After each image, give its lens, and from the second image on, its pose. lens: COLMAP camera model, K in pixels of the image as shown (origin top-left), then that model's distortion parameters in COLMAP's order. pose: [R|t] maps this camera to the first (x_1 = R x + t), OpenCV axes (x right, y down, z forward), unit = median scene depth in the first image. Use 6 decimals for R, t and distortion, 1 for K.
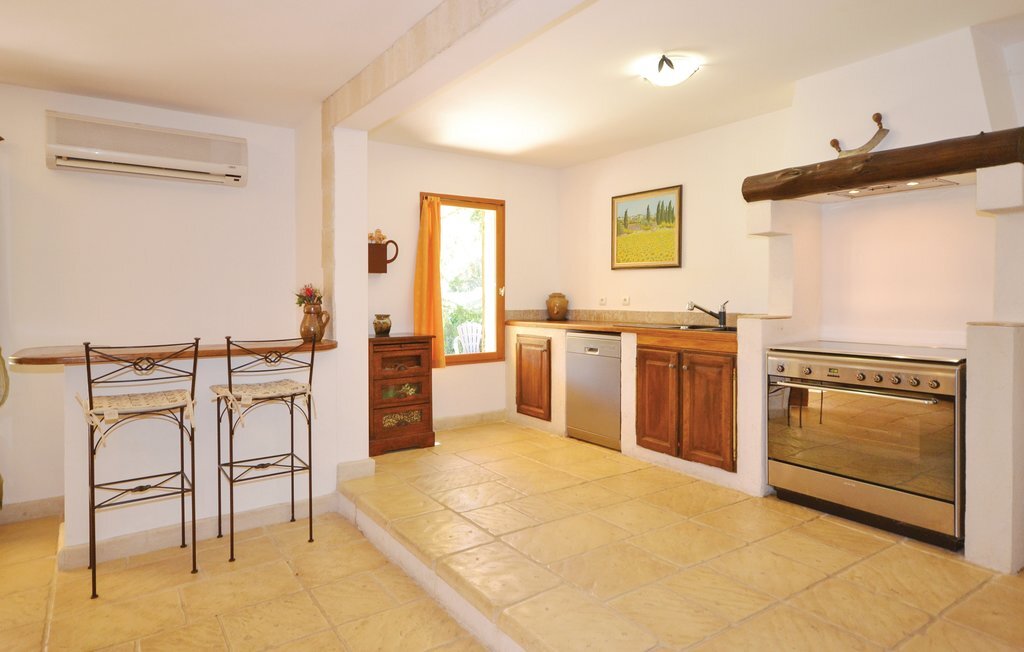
lens RADIAL K [[600.3, 0, 514.1], [0, 600.3, 325.6], [0, 0, 1]] dist [0.017360, 0.004844]
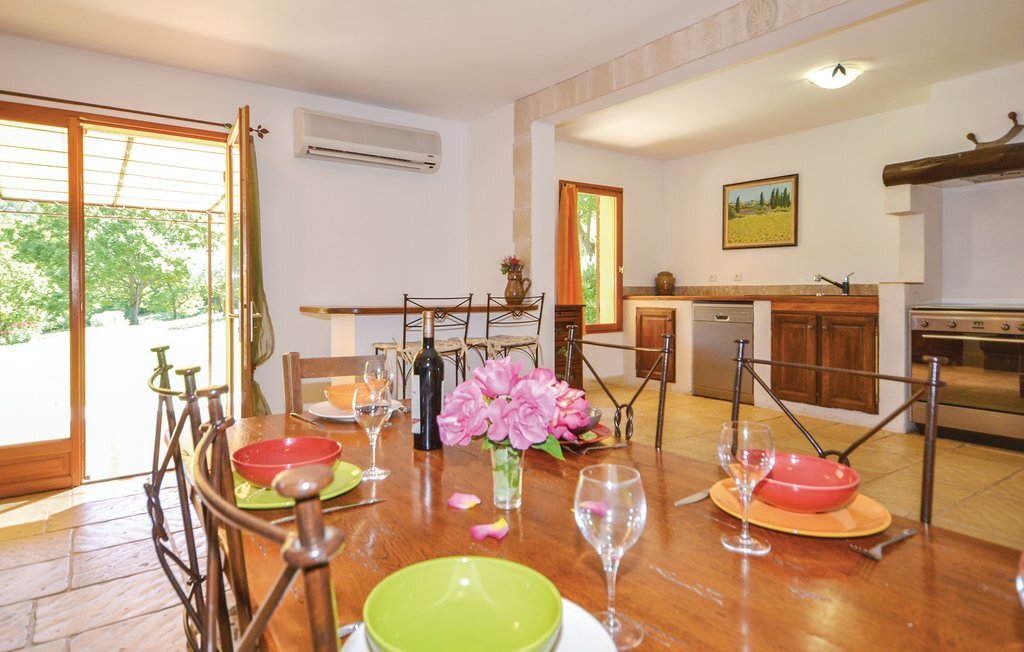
lens RADIAL K [[600.3, 0, 509.8], [0, 600.3, 319.4], [0, 0, 1]] dist [0.017360, 0.004844]
pose [[0.999798, 0.000461, 0.020072, -0.334118], [-0.000381, 0.999992, -0.003973, 0.054691], [-0.020073, 0.003965, 0.999791, -0.155699]]
